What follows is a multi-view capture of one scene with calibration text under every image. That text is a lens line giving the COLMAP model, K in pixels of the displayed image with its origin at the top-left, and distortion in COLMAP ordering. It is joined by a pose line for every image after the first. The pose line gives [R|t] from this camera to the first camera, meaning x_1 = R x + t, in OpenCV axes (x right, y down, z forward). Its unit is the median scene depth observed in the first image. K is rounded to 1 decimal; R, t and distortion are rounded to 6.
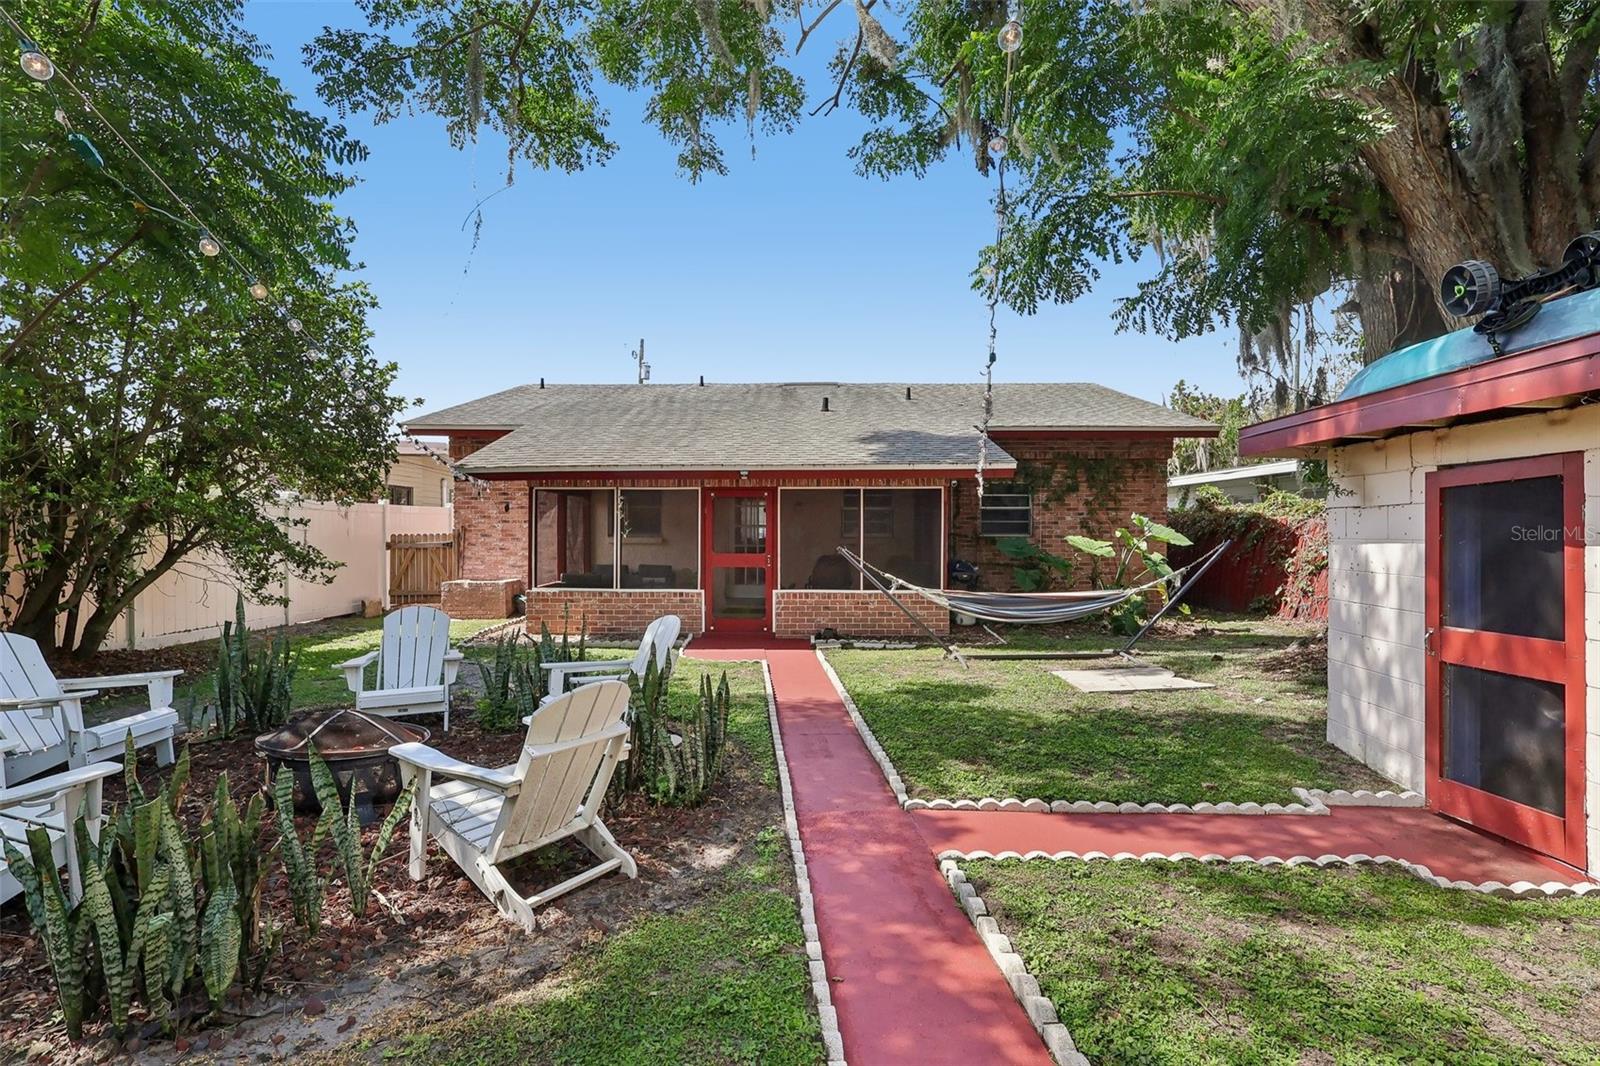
lens RADIAL K [[738.0, 0, 803.9], [0, 738.0, 534.6], [0, 0, 1]] dist [-0.001473, 0.000335]
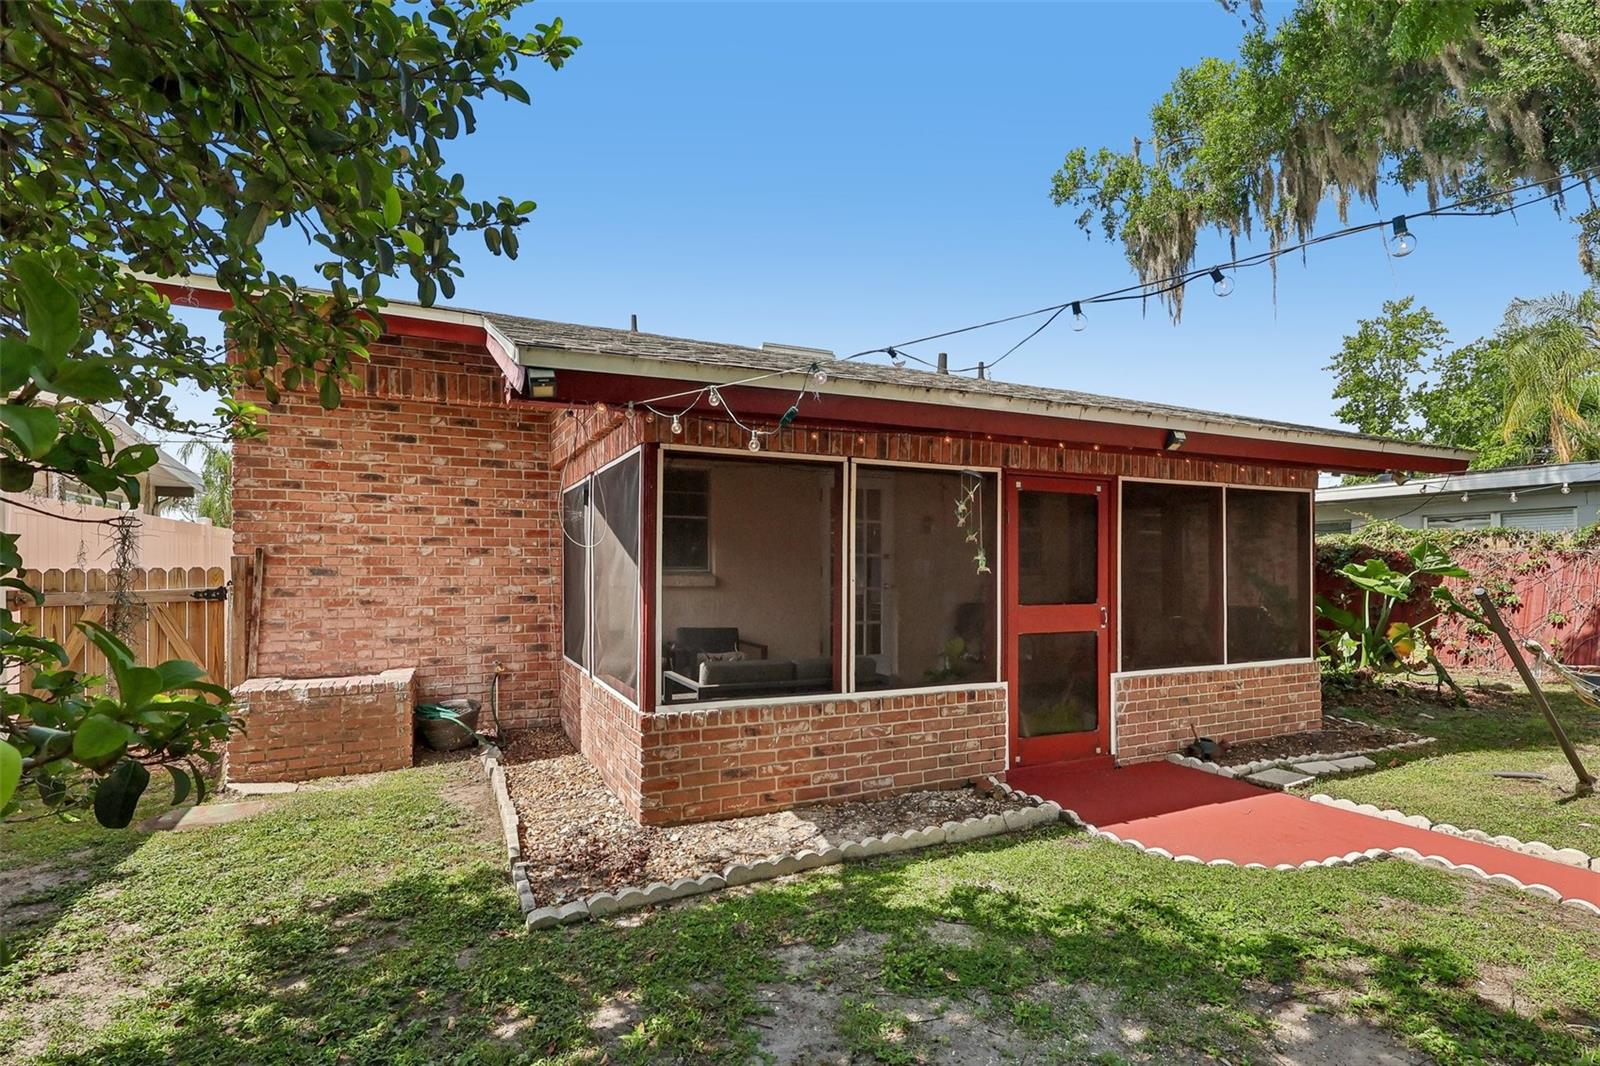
lens RADIAL K [[738.0, 0, 798.9], [0, 738.0, 574.9], [0, 0, 1]] dist [-0.001473, 0.000335]
pose [[0.902480, -0.002975, 0.430721, -0.465410], [0.002847, 0.999996, 0.000942, 0.004192], [-0.430722, 0.000376, 0.902485, 0.624949]]
